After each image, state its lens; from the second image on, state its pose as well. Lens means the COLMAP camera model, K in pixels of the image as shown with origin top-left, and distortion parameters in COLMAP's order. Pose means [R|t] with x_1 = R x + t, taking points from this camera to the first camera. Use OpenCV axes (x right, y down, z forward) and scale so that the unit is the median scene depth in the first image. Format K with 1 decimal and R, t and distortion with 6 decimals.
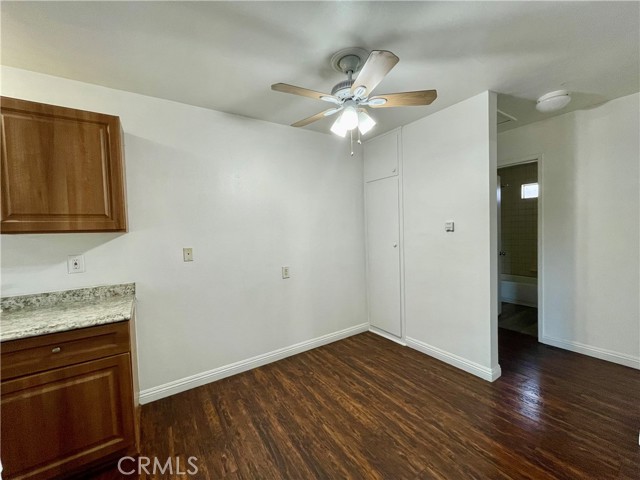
lens RADIAL K [[260.1, 0, 320.0], [0, 260.1, 240.0], [0, 0, 1]] dist [-0.001903, -0.000306]
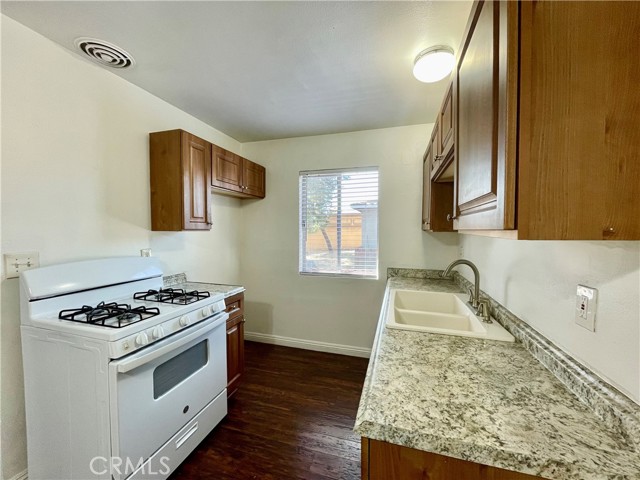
lens RADIAL K [[255.4, 0, 320.0], [0, 255.4, 240.0], [0, 0, 1]] dist [0.000700, 0.000005]
pose [[-0.786906, 0.043392, -0.615545, -0.440090], [-0.001787, 0.997360, 0.072593, -0.033521], [0.617070, 0.058224, -0.784751, 1.217691]]
